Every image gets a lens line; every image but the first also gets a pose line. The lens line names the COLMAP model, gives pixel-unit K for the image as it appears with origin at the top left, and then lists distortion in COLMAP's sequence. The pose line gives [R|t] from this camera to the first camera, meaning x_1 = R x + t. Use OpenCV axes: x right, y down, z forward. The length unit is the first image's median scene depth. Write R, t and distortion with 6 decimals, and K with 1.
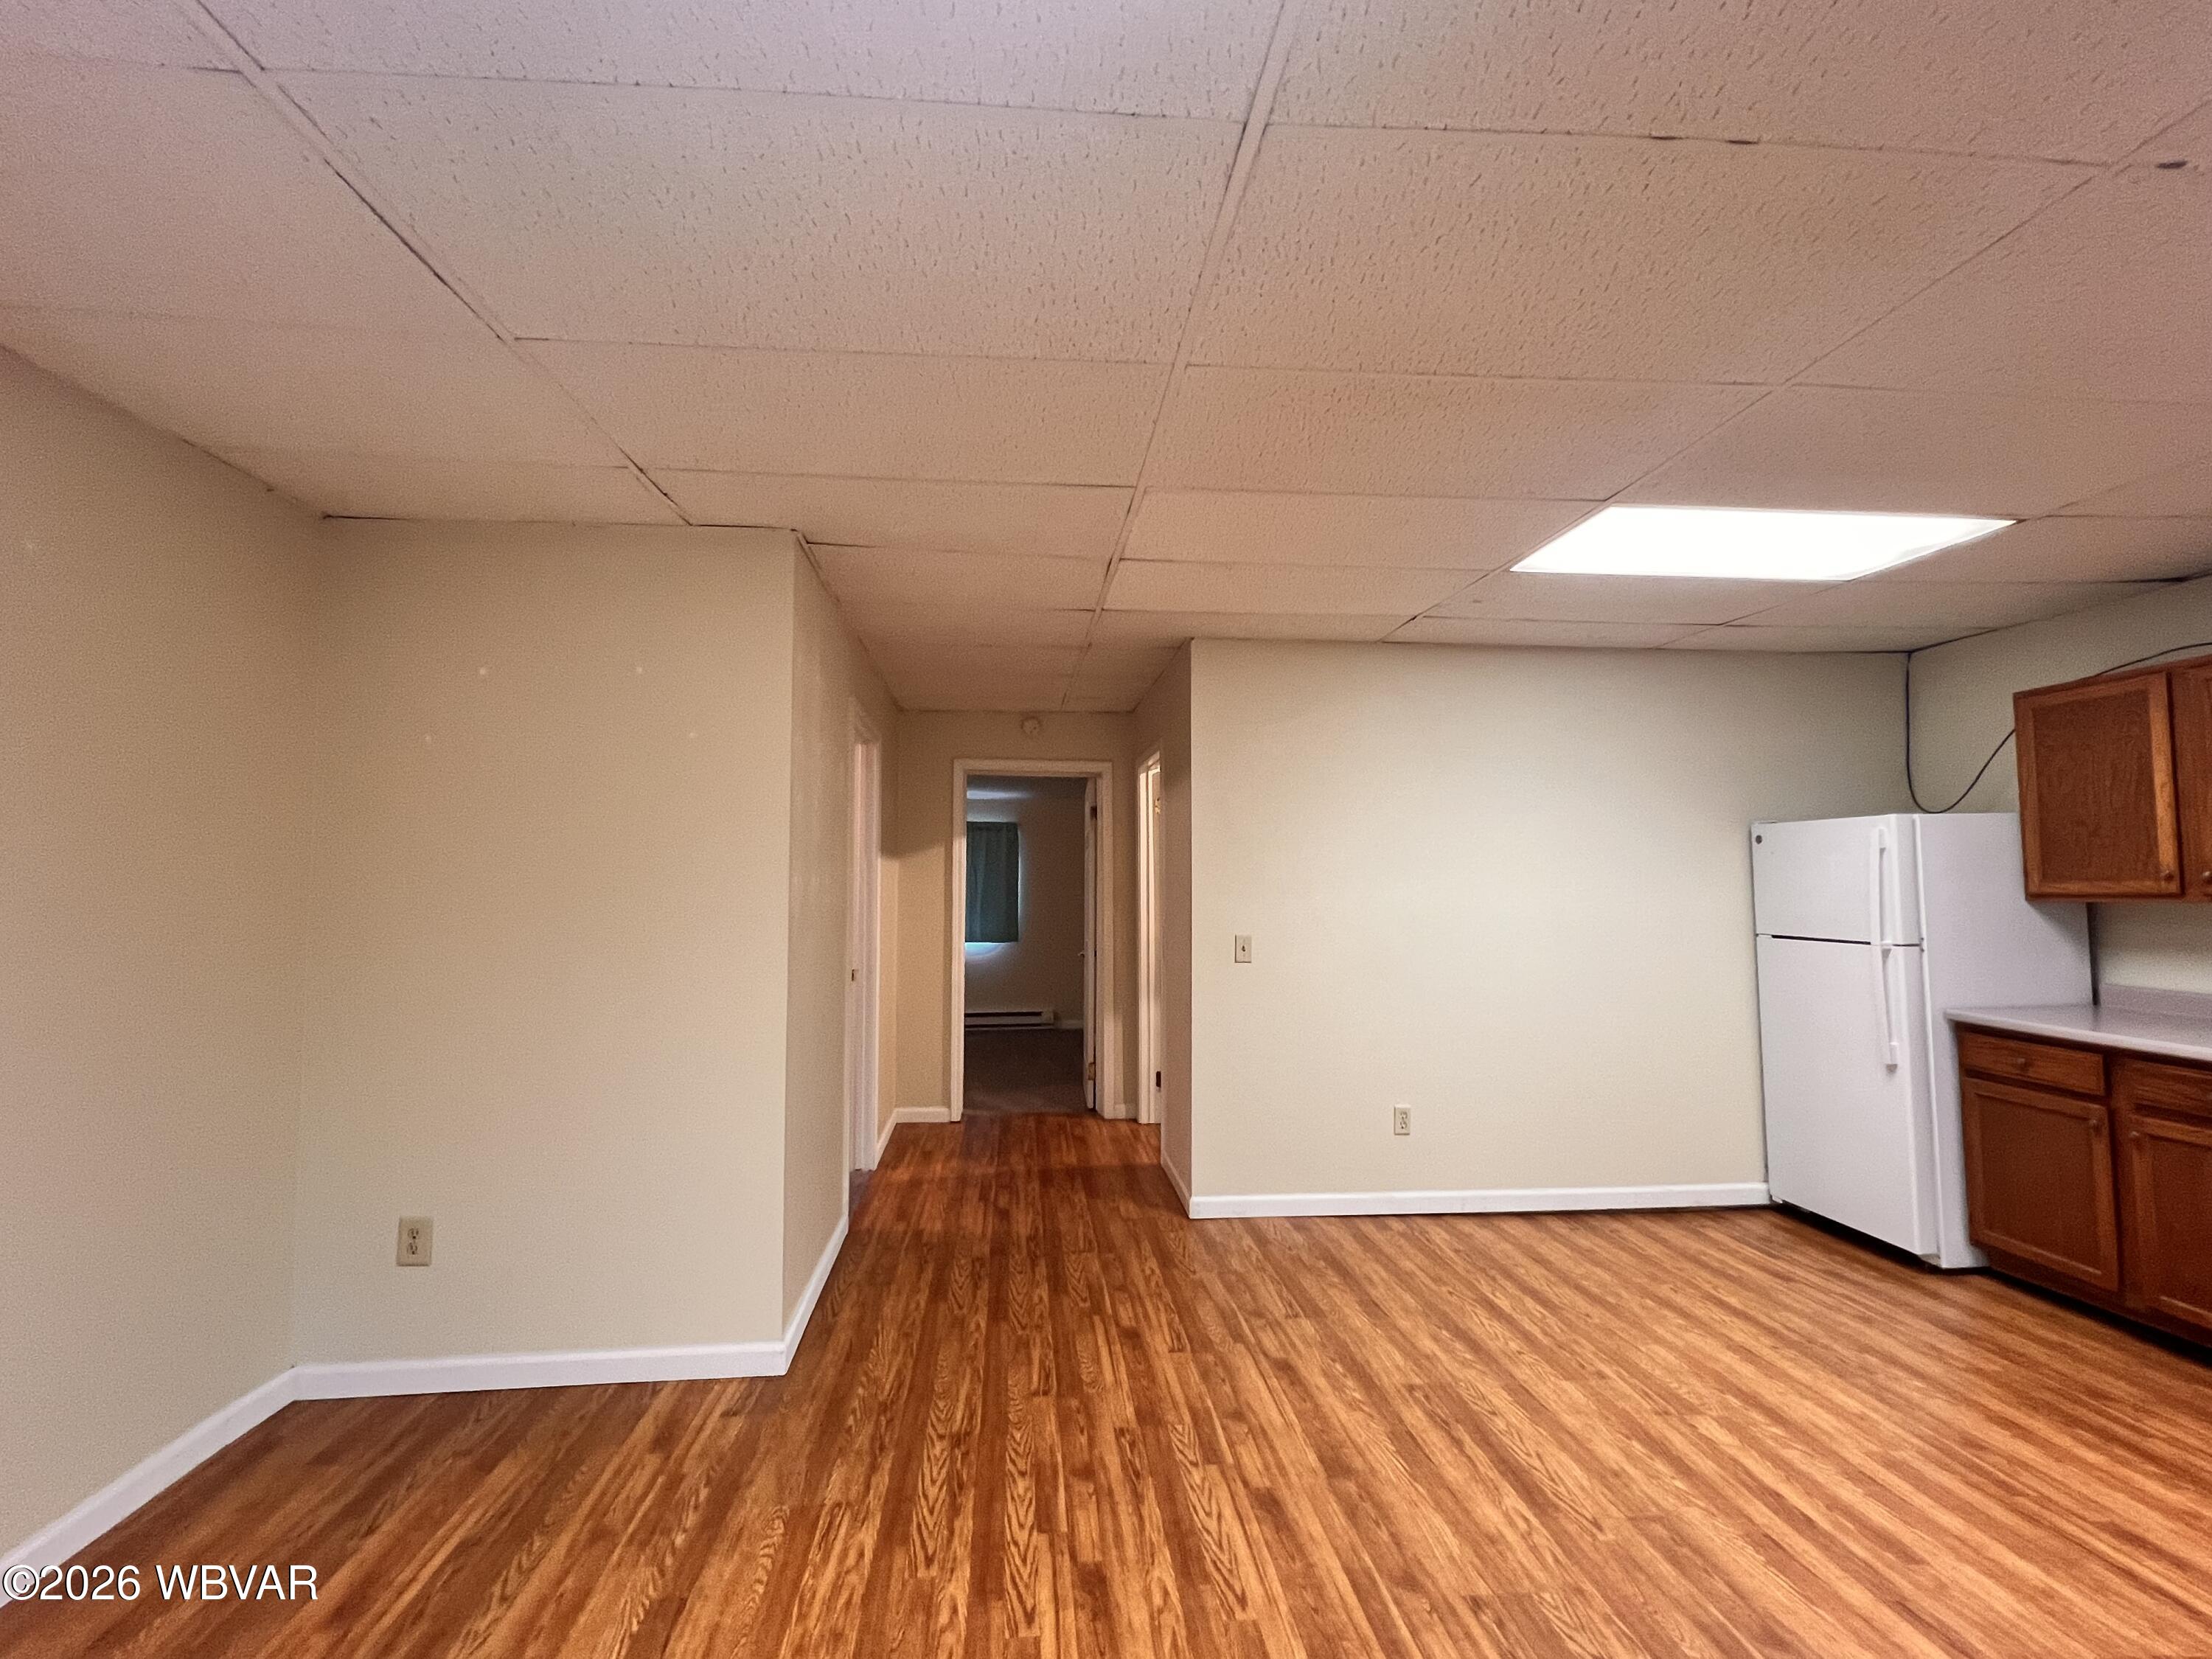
lens RADIAL K [[1010.1, 0, 1102.9], [0, 1010.1, 830.6], [0, 0, 1]] dist [-0.001560, 0.000838]
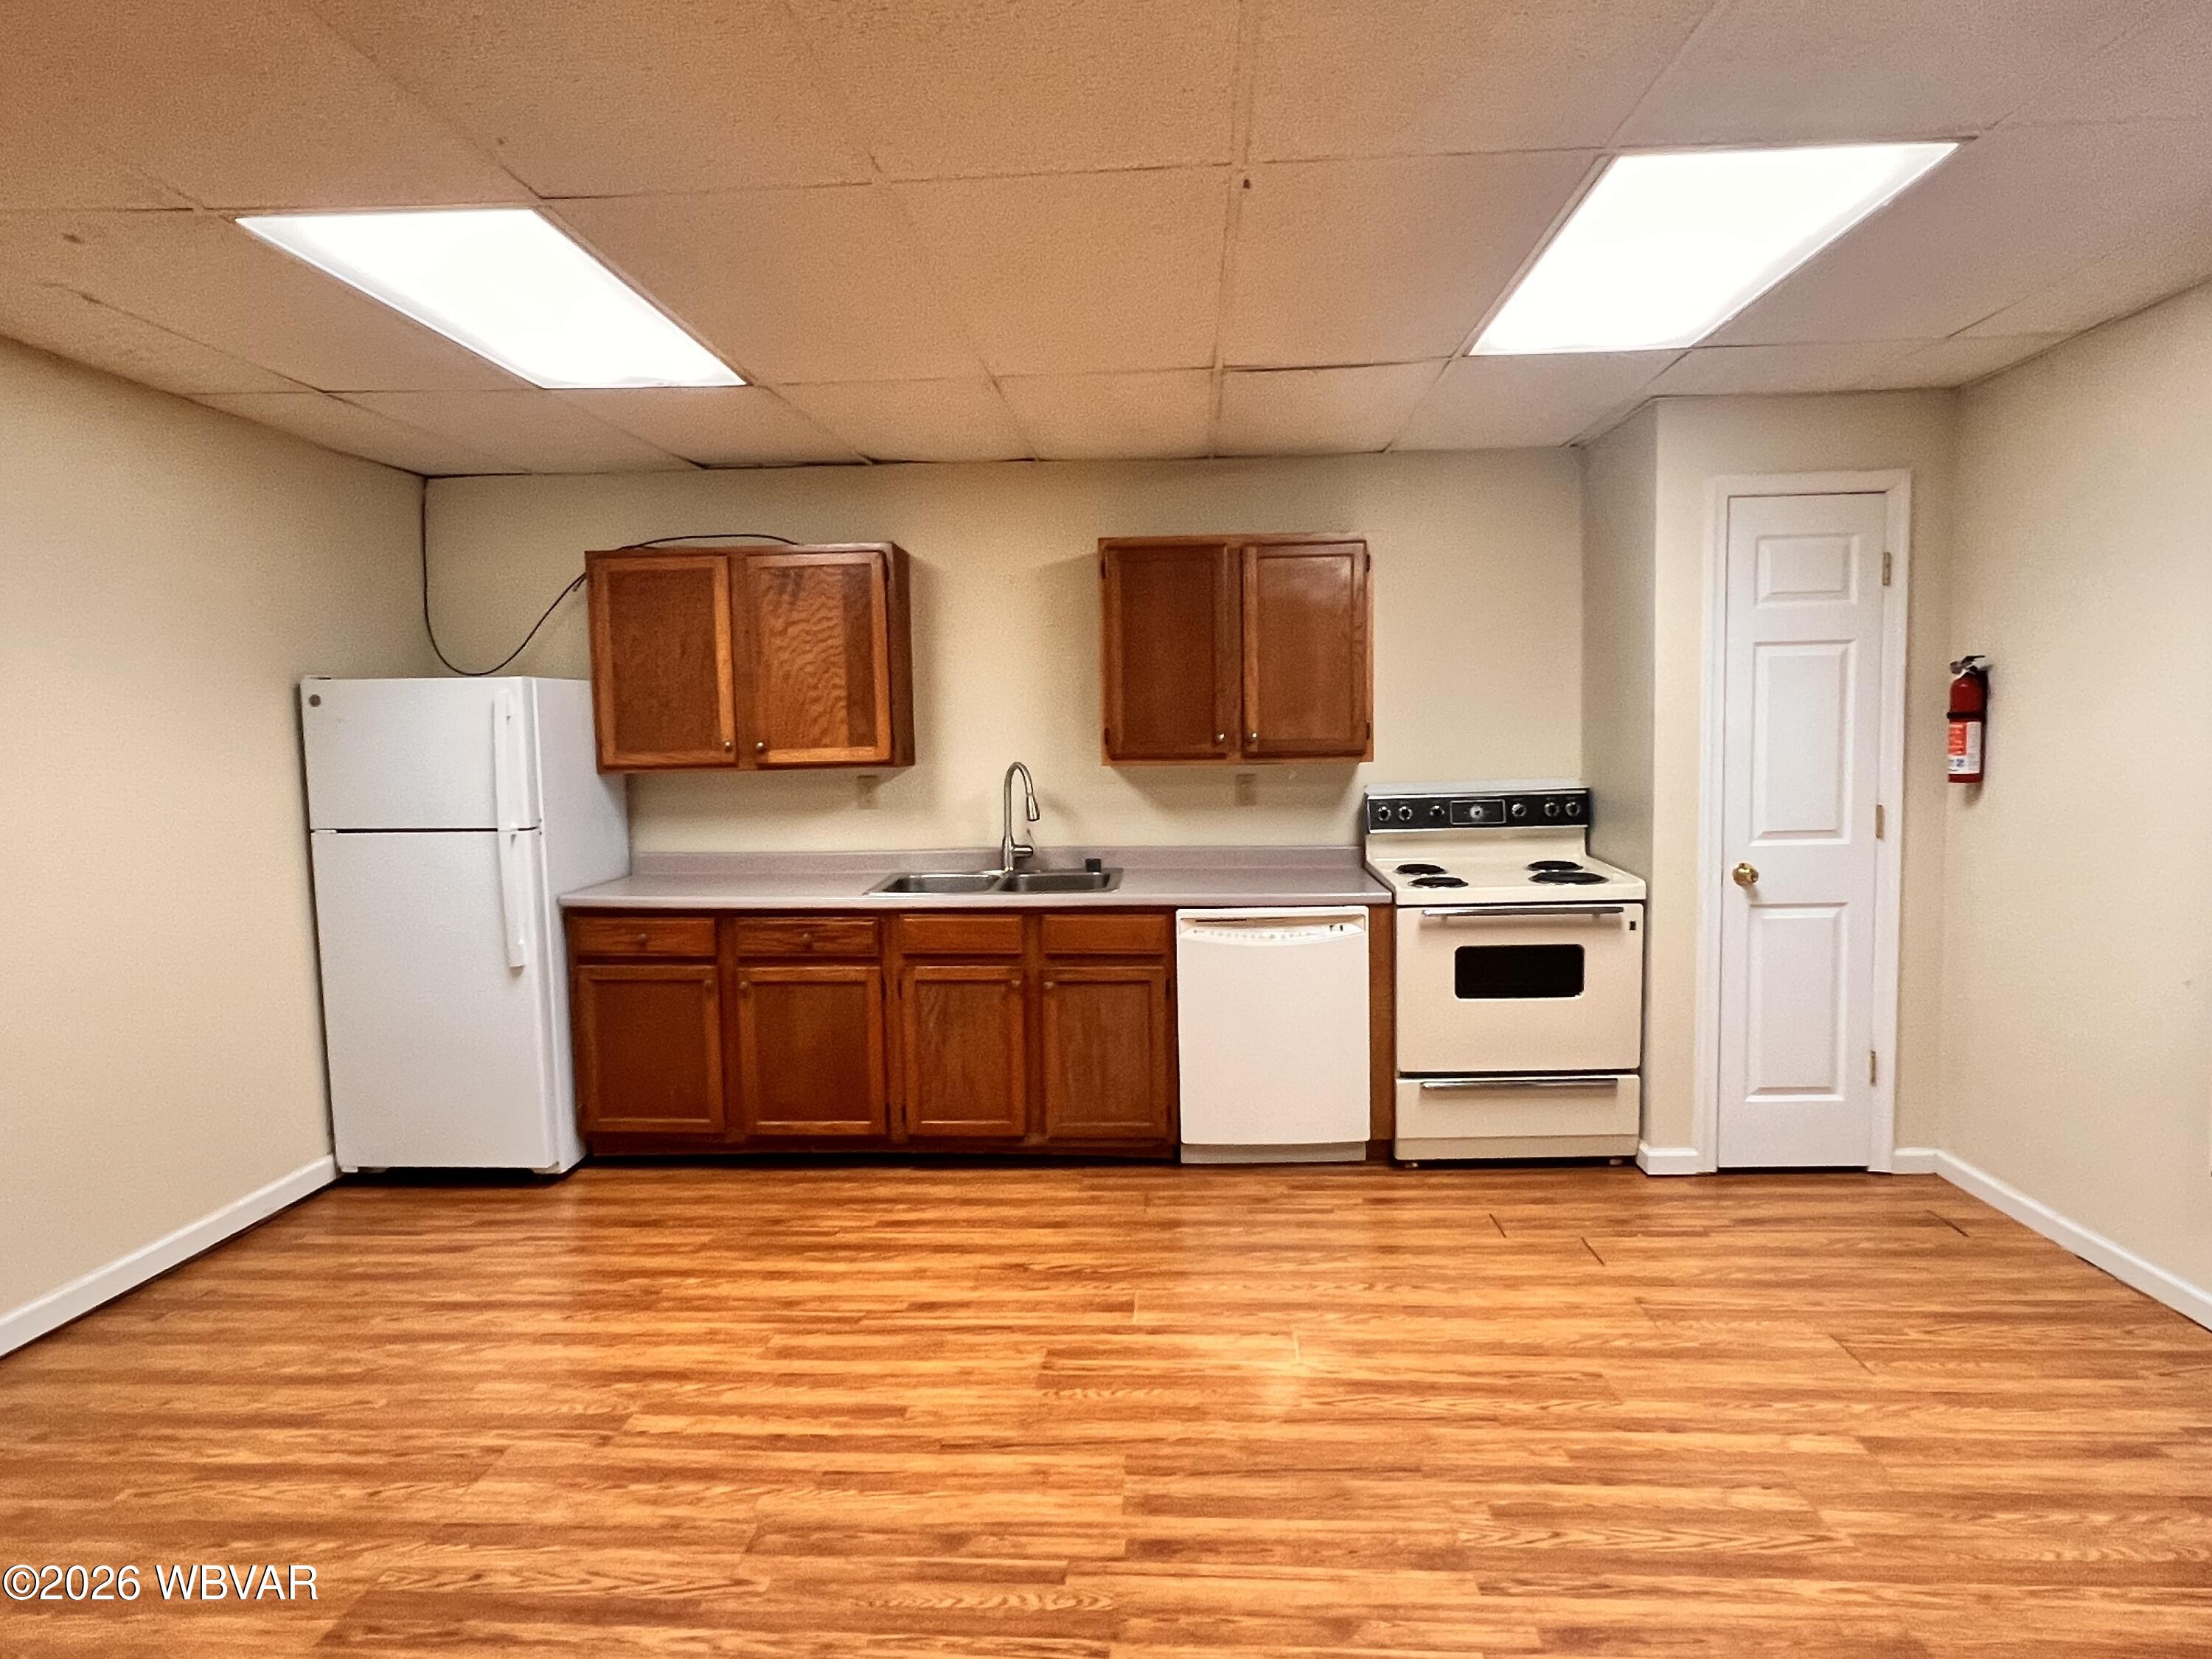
lens RADIAL K [[1310.1, 0, 1097.2], [0, 1310.1, 846.8], [0, 0, 1]] dist [-0.004731, 0.003396]
pose [[0.150121, -0.085242, 0.984986, -0.302936], [-0.037458, 0.995070, 0.091824, 0.008685], [-0.987958, -0.050680, 0.146188, 0.429613]]
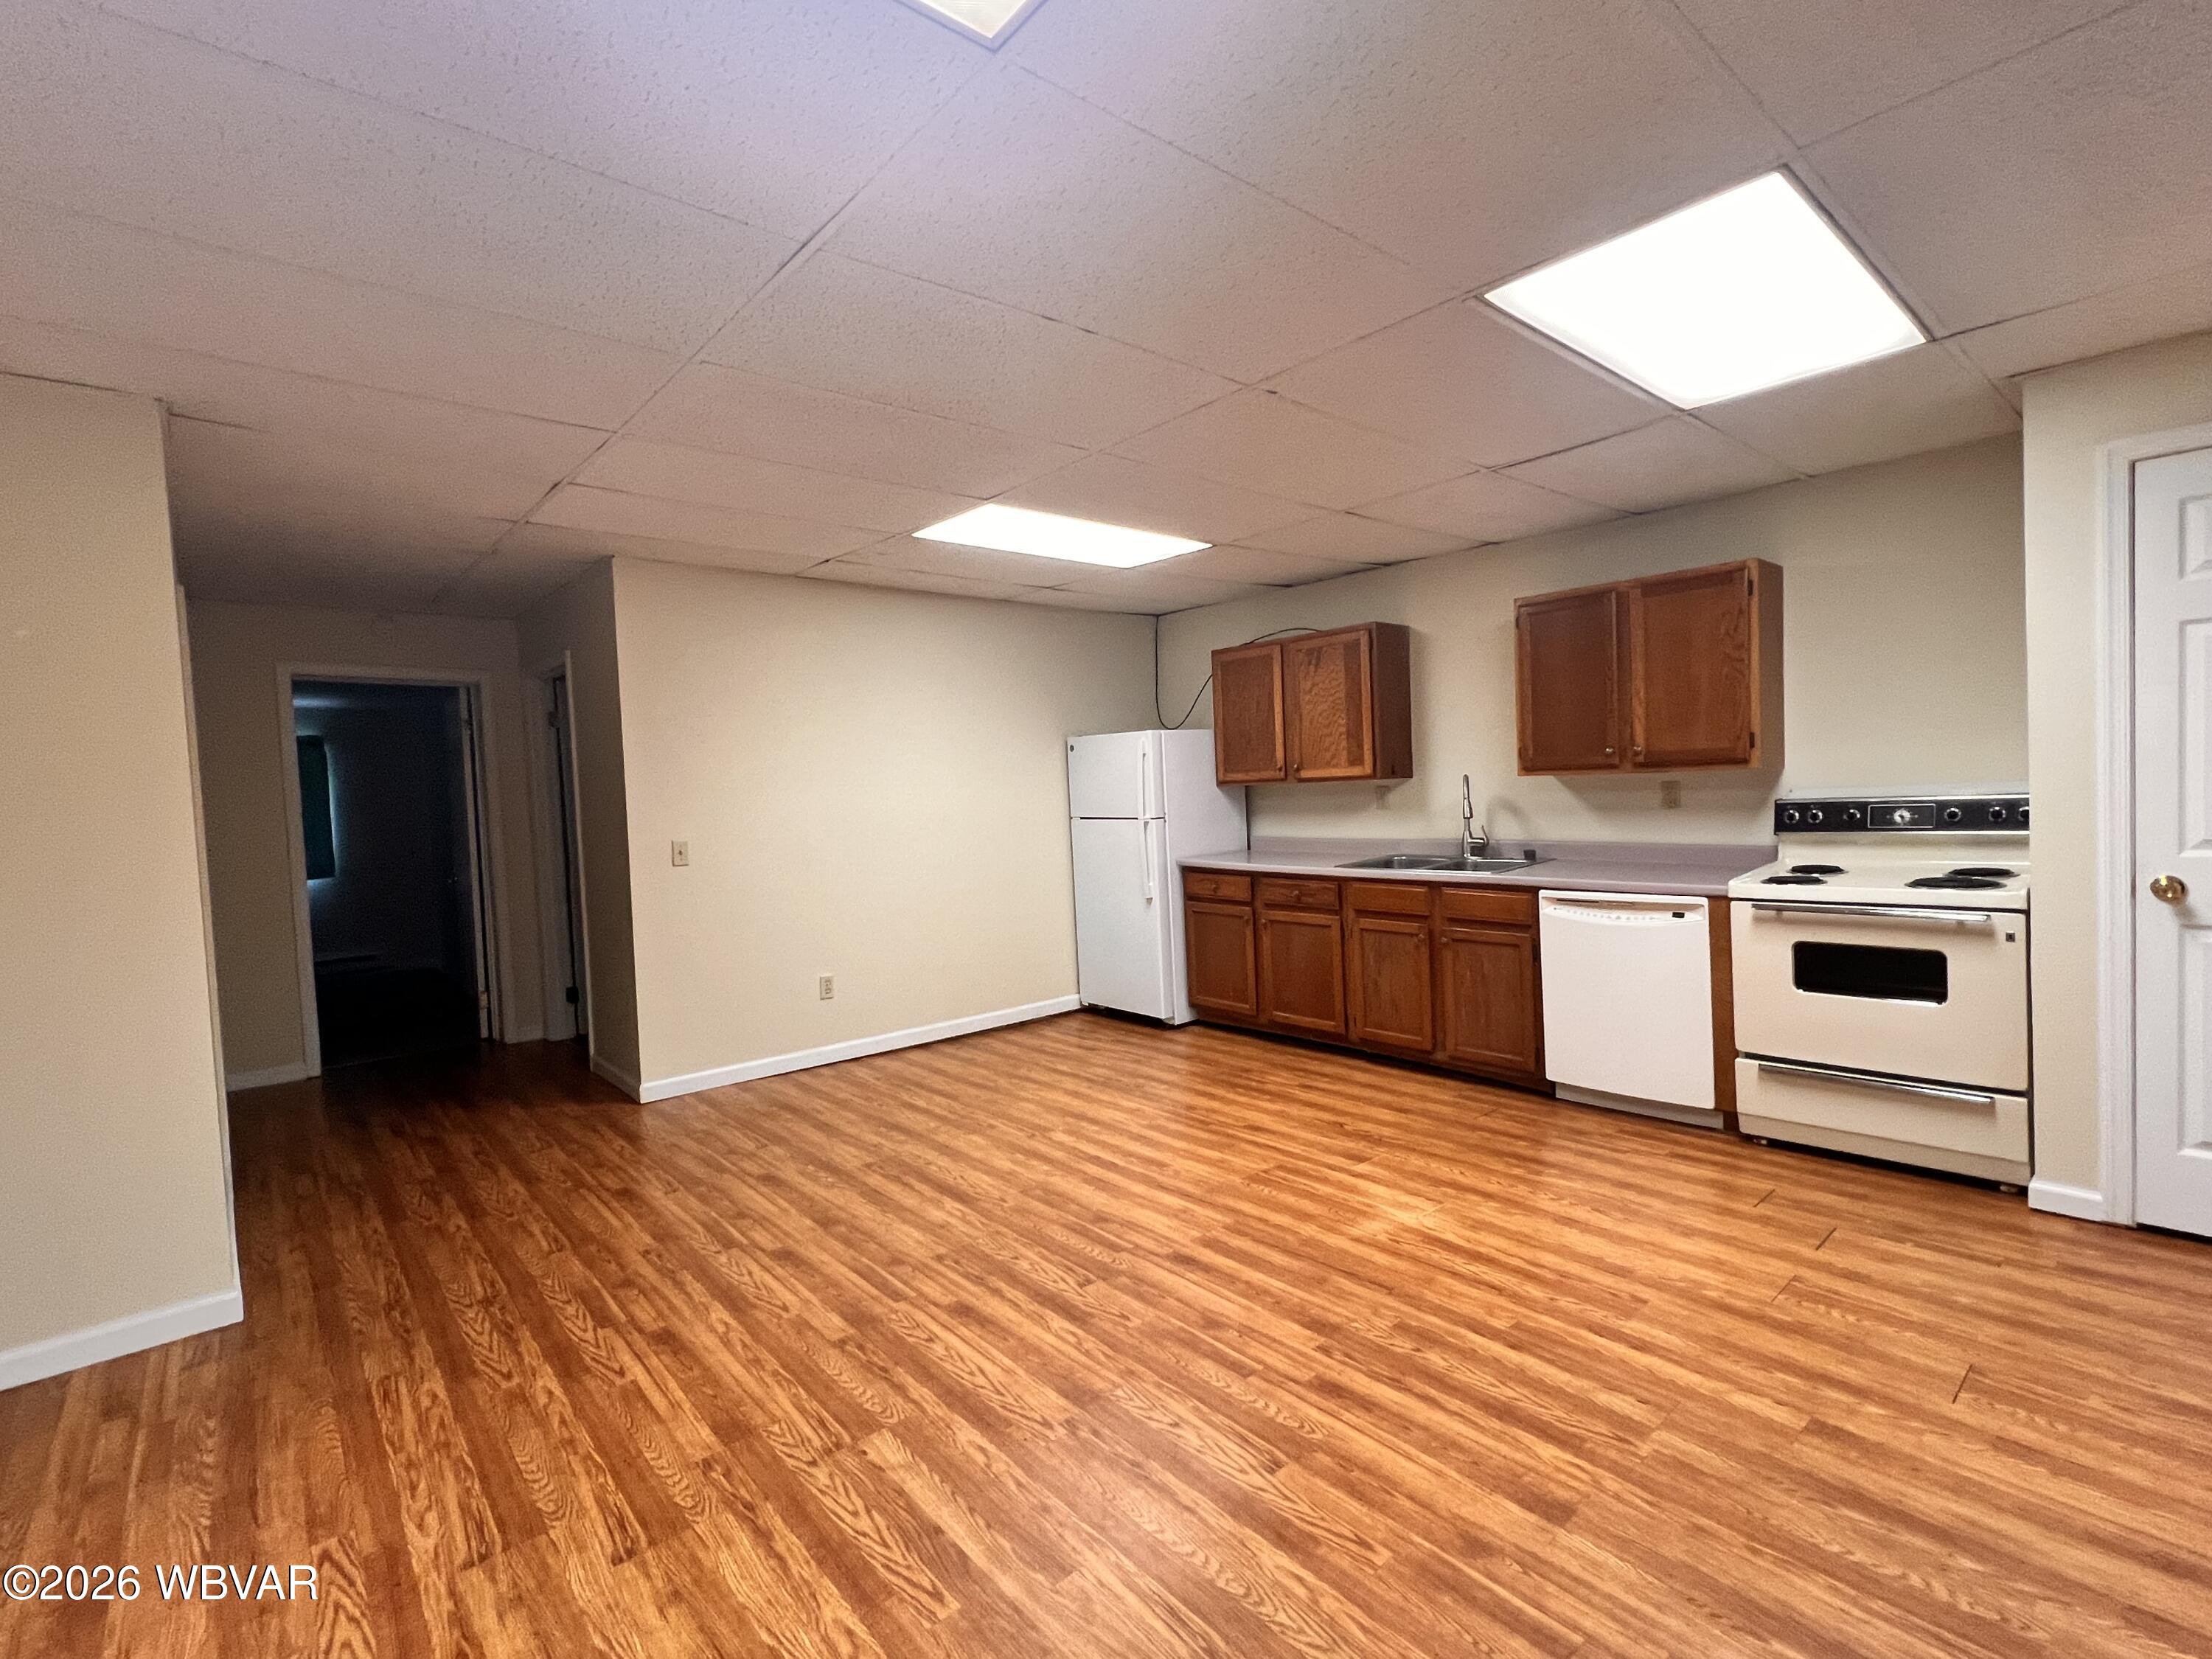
lens RADIAL K [[1010.1, 0, 1102.6], [0, 1010.1, 833.6], [0, 0, 1]] dist [-0.001560, 0.000838]
pose [[0.810985, -0.058147, 0.582170, -0.173259], [0.005739, 0.995792, 0.091465, -0.001083], [-0.585038, -0.070836, 0.807906, -0.199365]]
